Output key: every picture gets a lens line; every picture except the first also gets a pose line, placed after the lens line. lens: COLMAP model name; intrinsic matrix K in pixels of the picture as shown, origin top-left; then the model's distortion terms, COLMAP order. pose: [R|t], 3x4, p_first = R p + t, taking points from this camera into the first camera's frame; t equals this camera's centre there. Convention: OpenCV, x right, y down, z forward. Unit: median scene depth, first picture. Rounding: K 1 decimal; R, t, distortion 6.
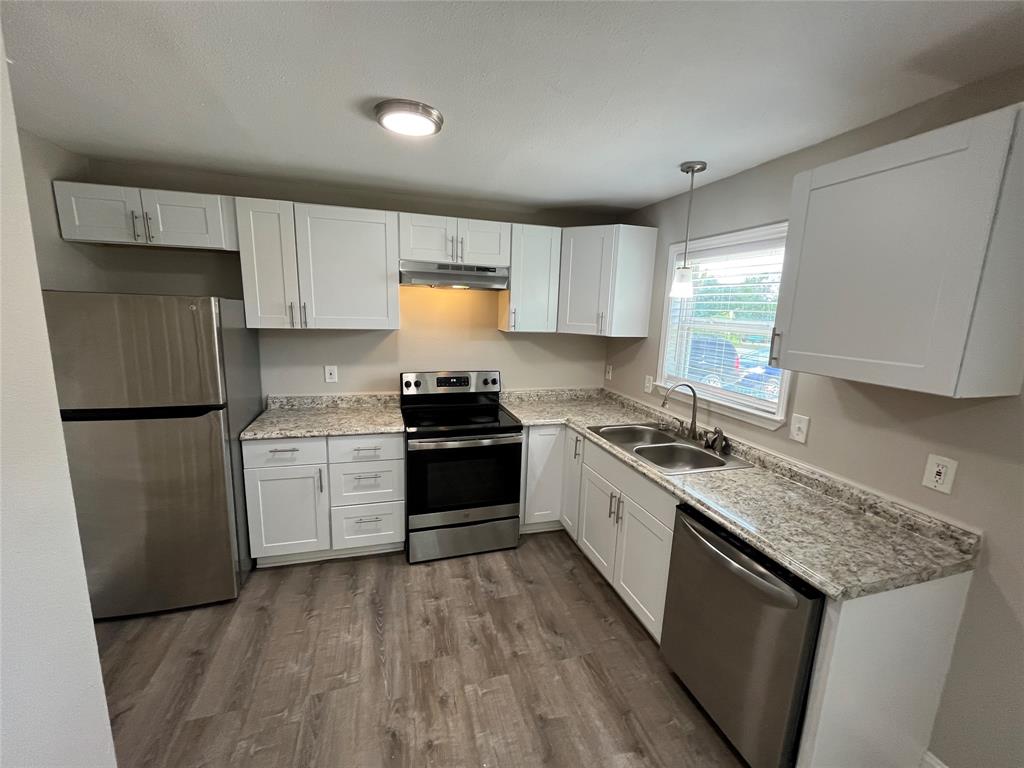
lens RADIAL K [[414.8, 0, 516.1], [0, 414.8, 384.8], [0, 0, 1]] dist [-0.000809, -0.000167]
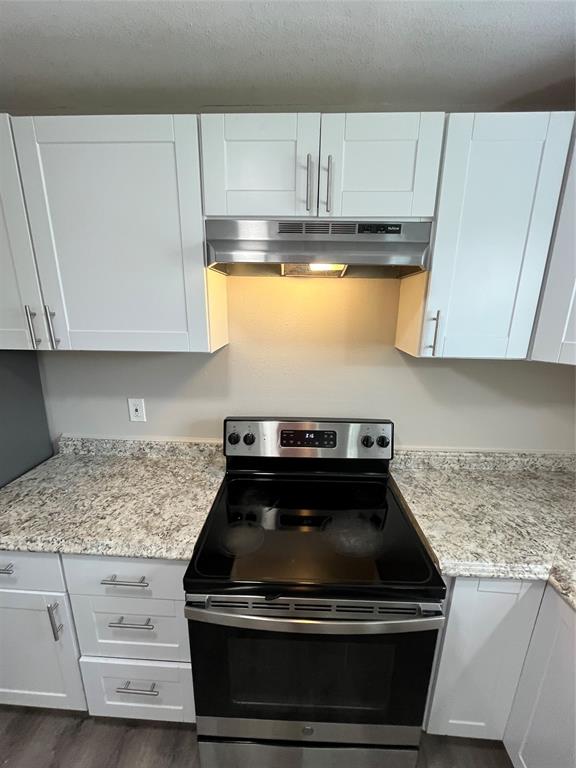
lens RADIAL K [[311.1, 0, 286.8], [0, 311.1, 382.8], [0, 0, 1]] dist [-0.000809, -0.000167]
pose [[0.940395, 0.060767, -0.334611, -0.044235], [-0.045251, 0.997516, 0.053979, -0.119973], [0.337060, -0.035620, 0.940809, 0.647468]]
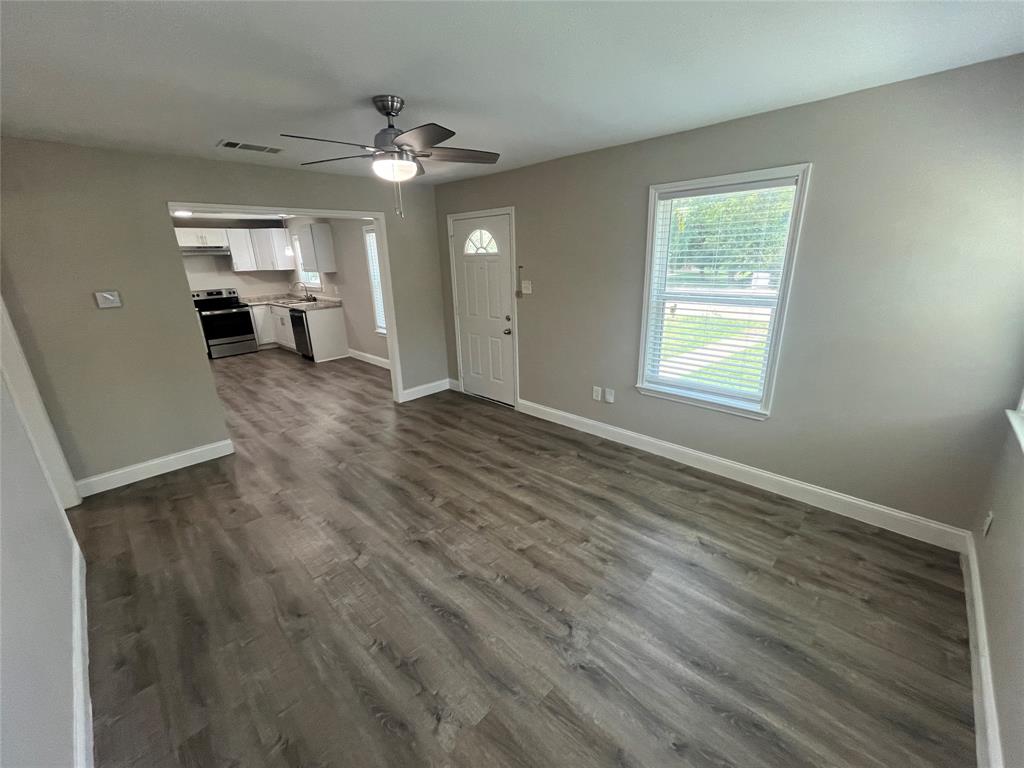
lens RADIAL K [[414.8, 0, 513.6], [0, 414.8, 387.9], [0, 0, 1]] dist [-0.000809, -0.000167]
pose [[0.879025, -0.199093, 0.433218, 0.263180], [0.141190, 0.976584, 0.162325, 0.441492], [-0.455391, -0.081522, 0.886551, -2.318213]]
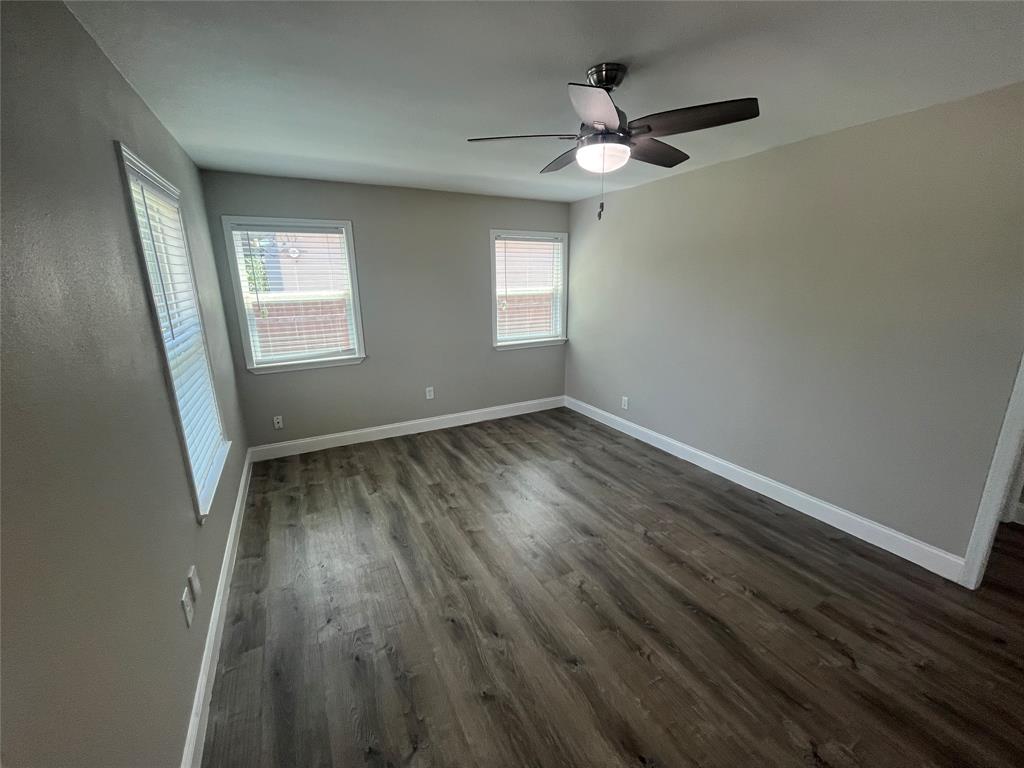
lens RADIAL K [[414.8, 0, 514.5], [0, 414.8, 381.7], [0, 0, 1]] dist [-0.000809, -0.000167]
pose [[-0.980994, 0.017978, -0.193204, 0.765701], [-0.063599, 0.910904, 0.407687, 0.182069], [0.183319, 0.412227, -0.892448, -0.759158]]
